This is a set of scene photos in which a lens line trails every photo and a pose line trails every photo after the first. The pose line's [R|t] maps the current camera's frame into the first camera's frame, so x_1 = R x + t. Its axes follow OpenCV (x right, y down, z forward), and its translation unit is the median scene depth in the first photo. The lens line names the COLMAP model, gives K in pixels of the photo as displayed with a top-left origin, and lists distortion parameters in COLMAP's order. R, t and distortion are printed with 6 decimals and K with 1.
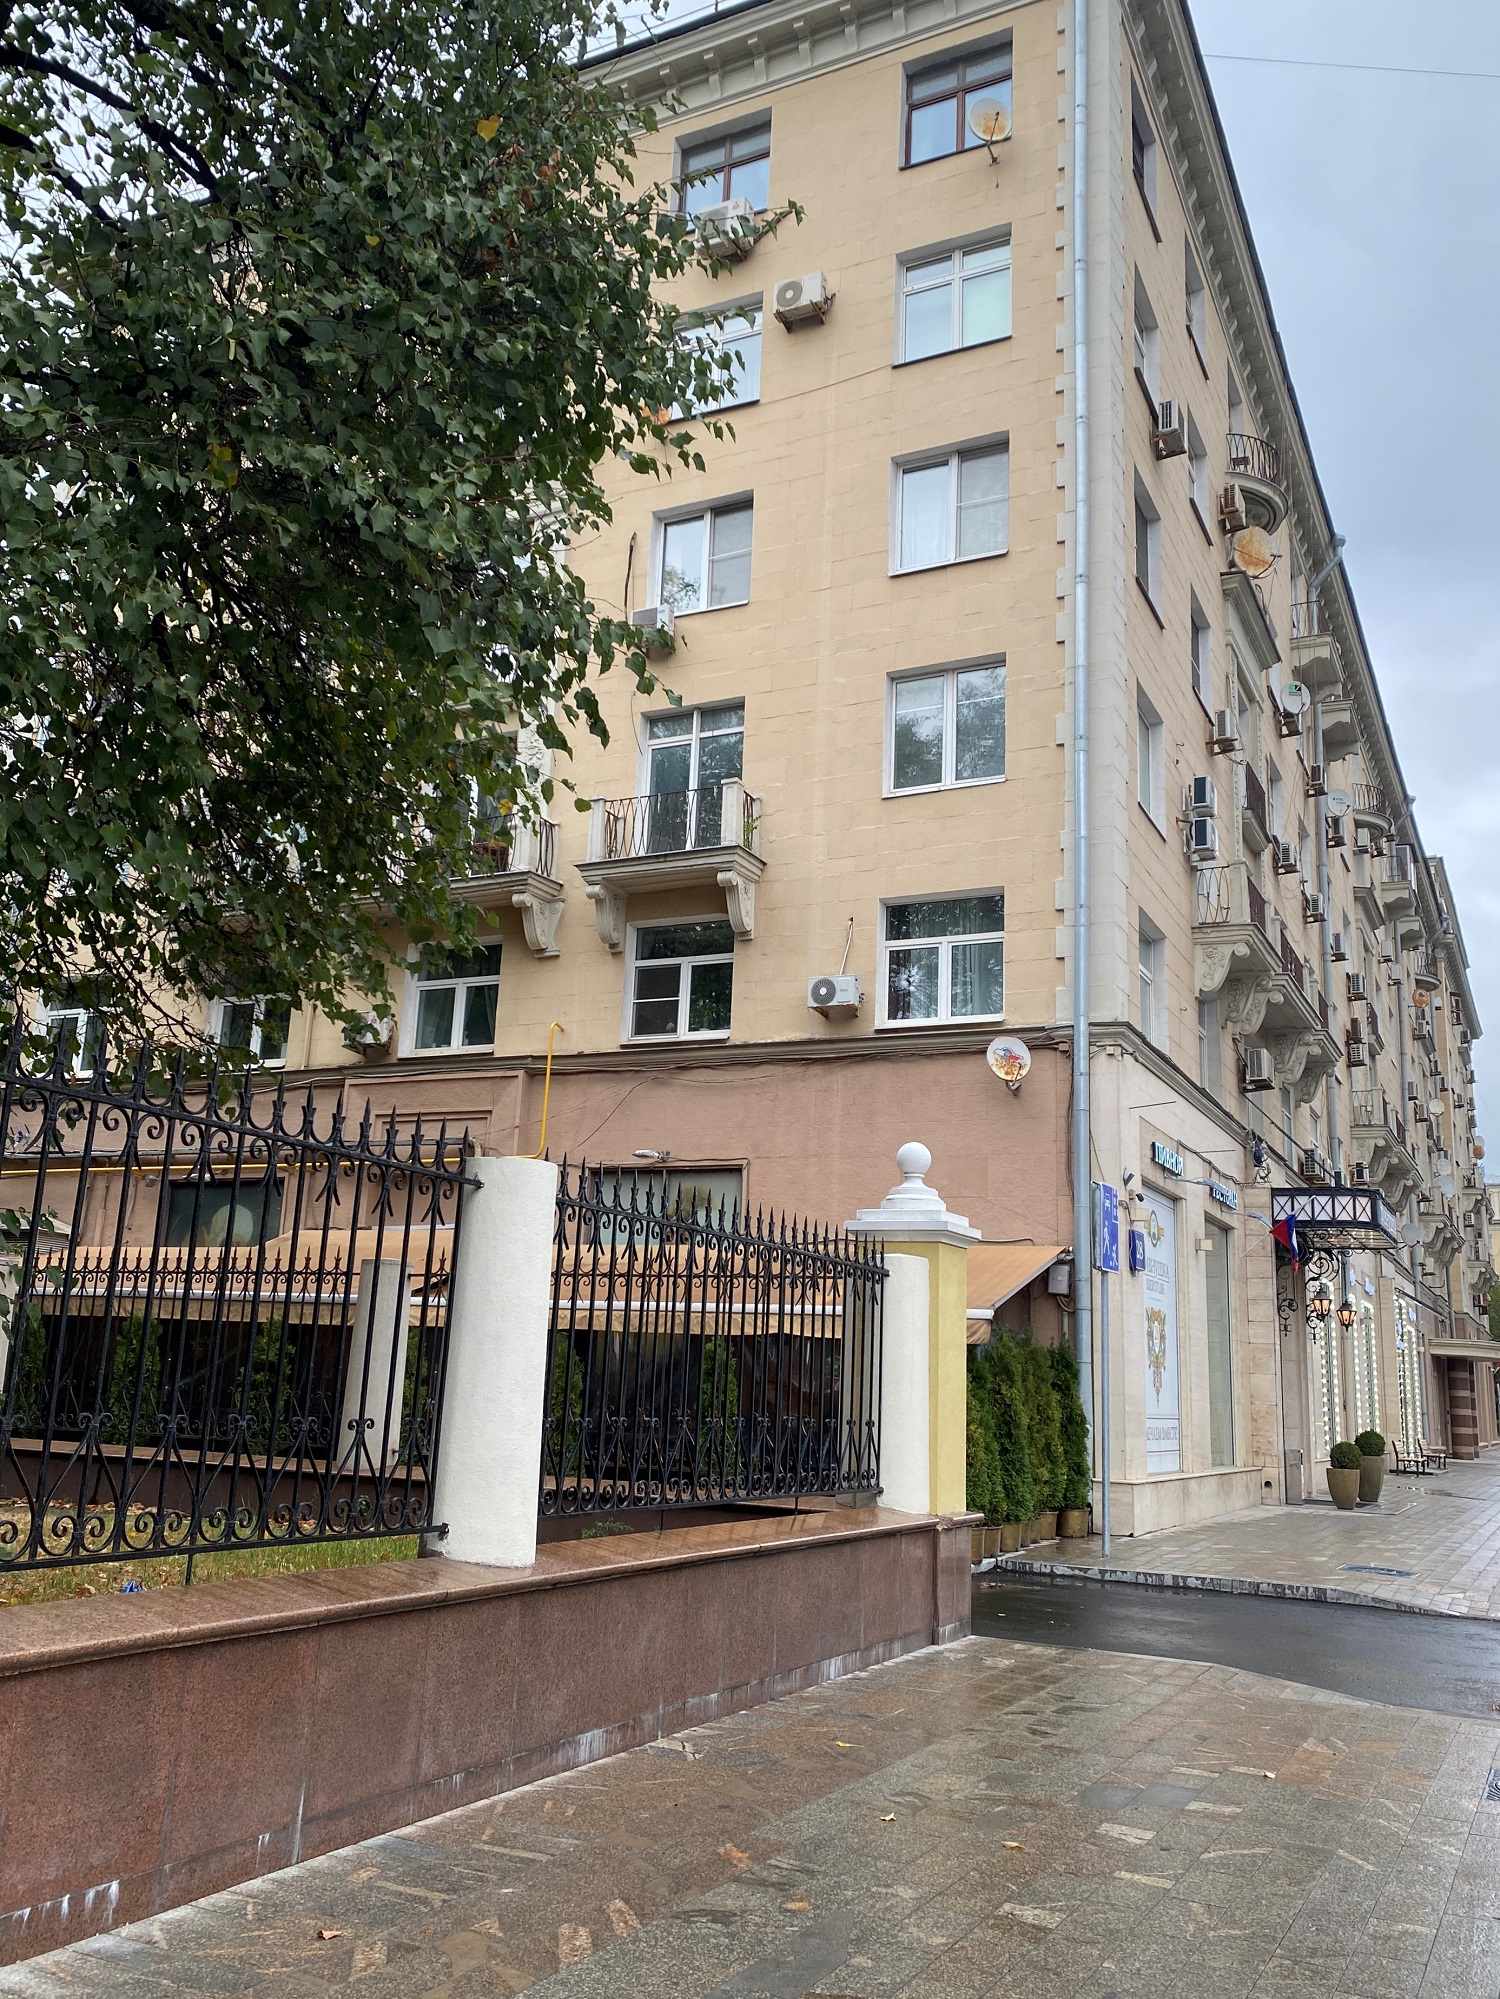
lens RADIAL K [[1619.8, 0, 754.8], [0, 1619.8, 982.0], [0, 0, 1]] dist [0.036548, -0.022064]
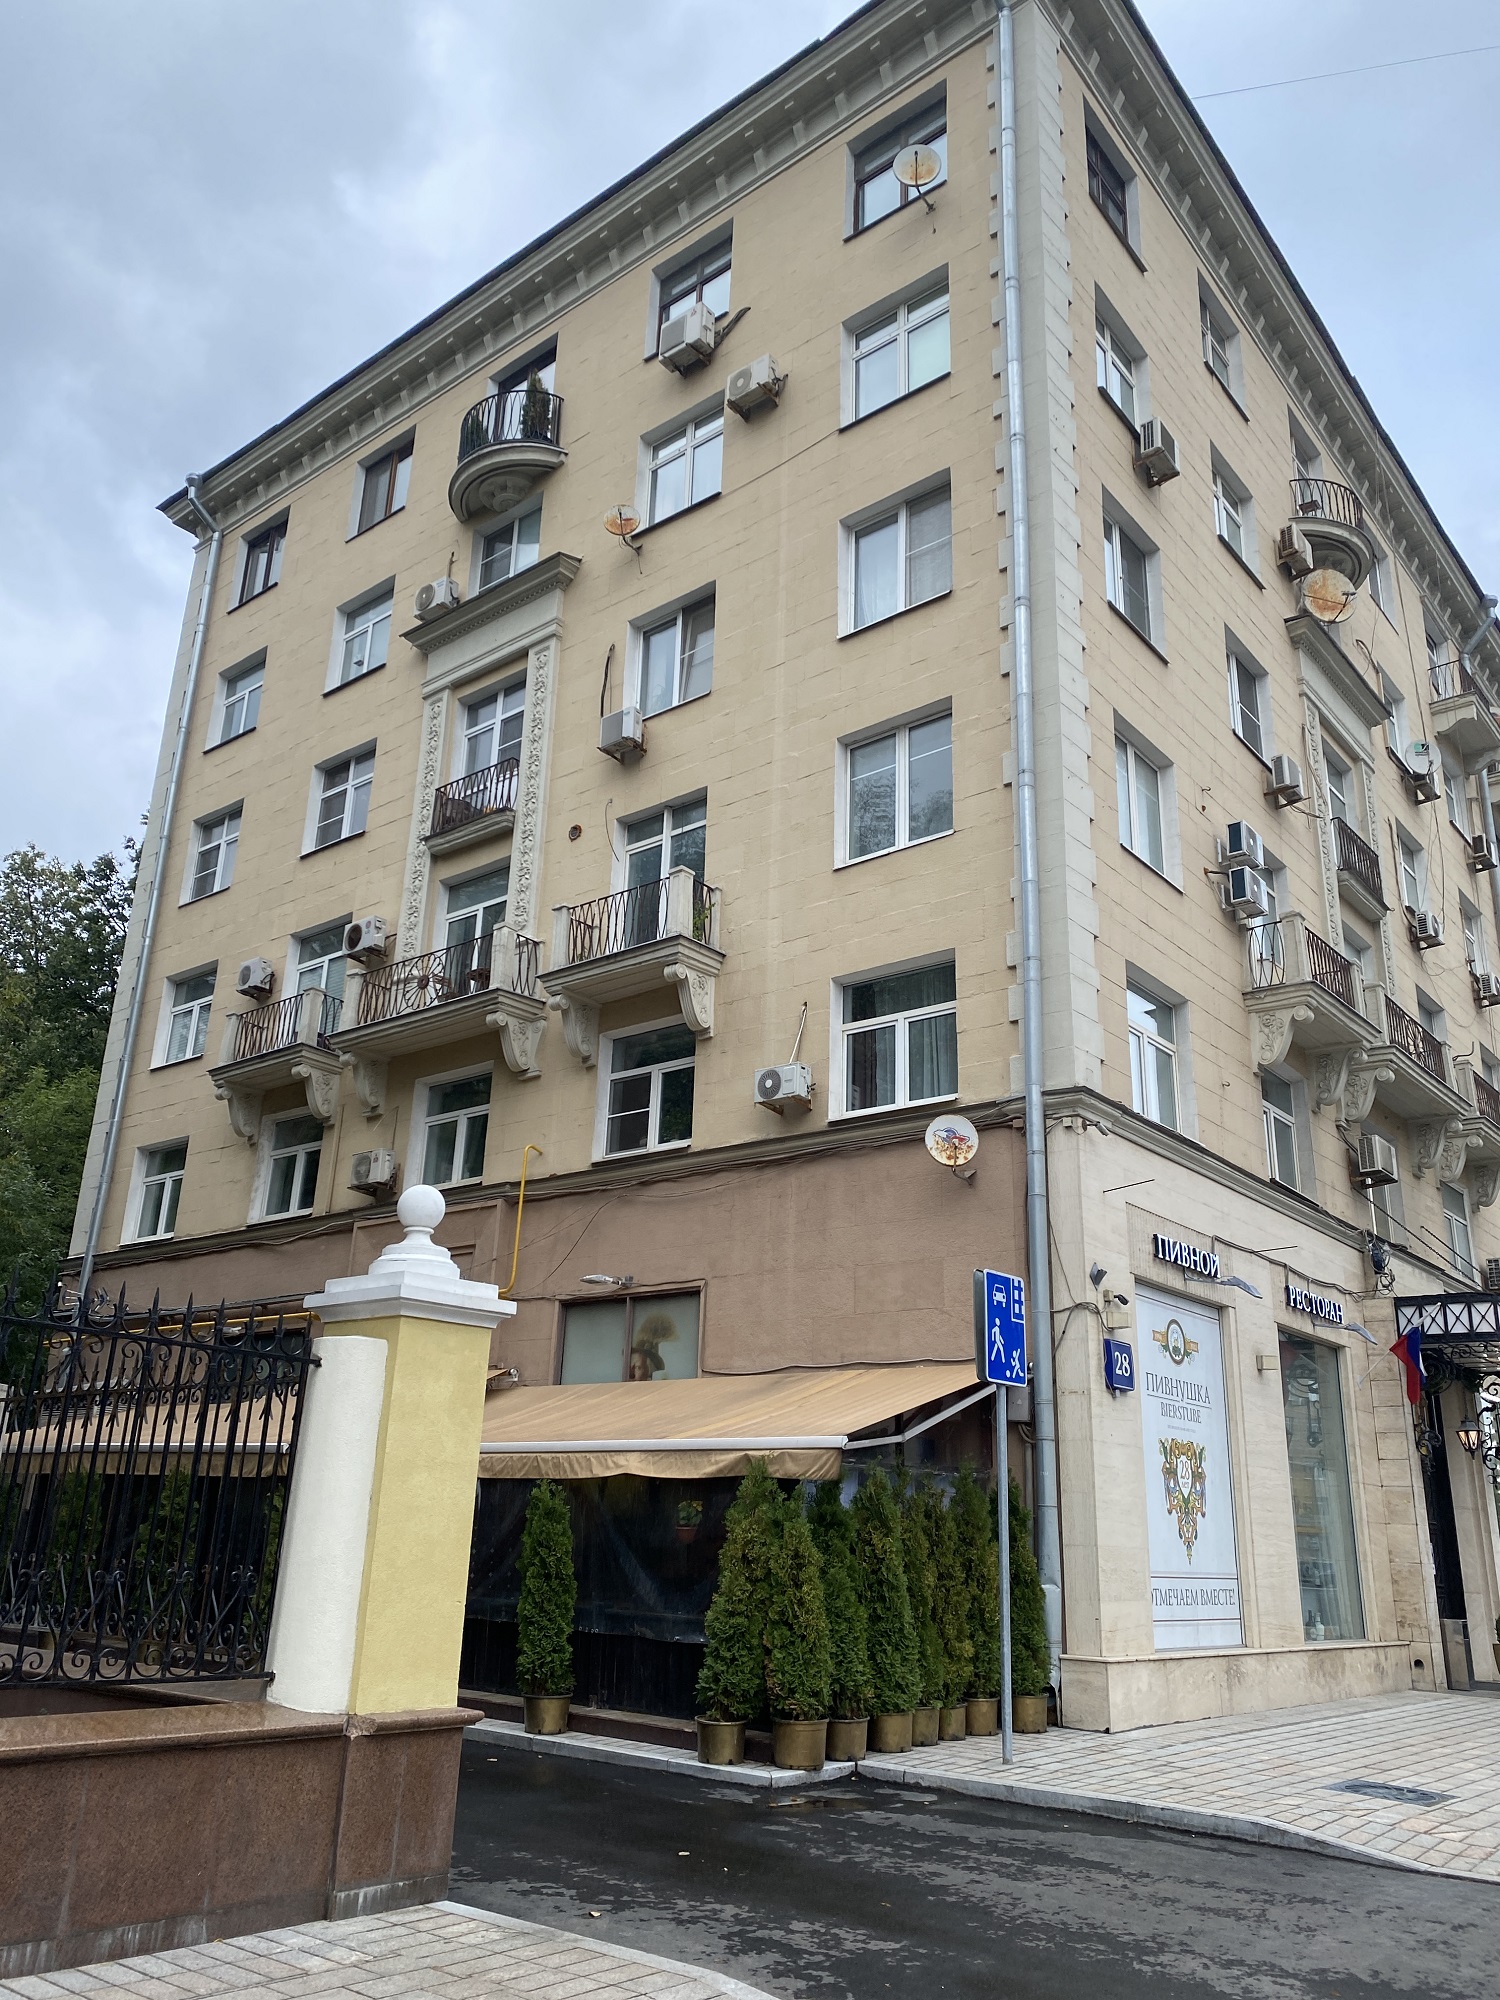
lens RADIAL K [[1502.4, 0, 741.9], [0, 1502.4, 997.6], [0, 0, 1]] dist [0.020944, 0.004066]
pose [[0.974452, -0.083792, -0.208379, 0.189988], [0.060342, 0.991361, -0.116457, 0.049922], [0.216336, 0.100908, 0.971090, 0.172078]]
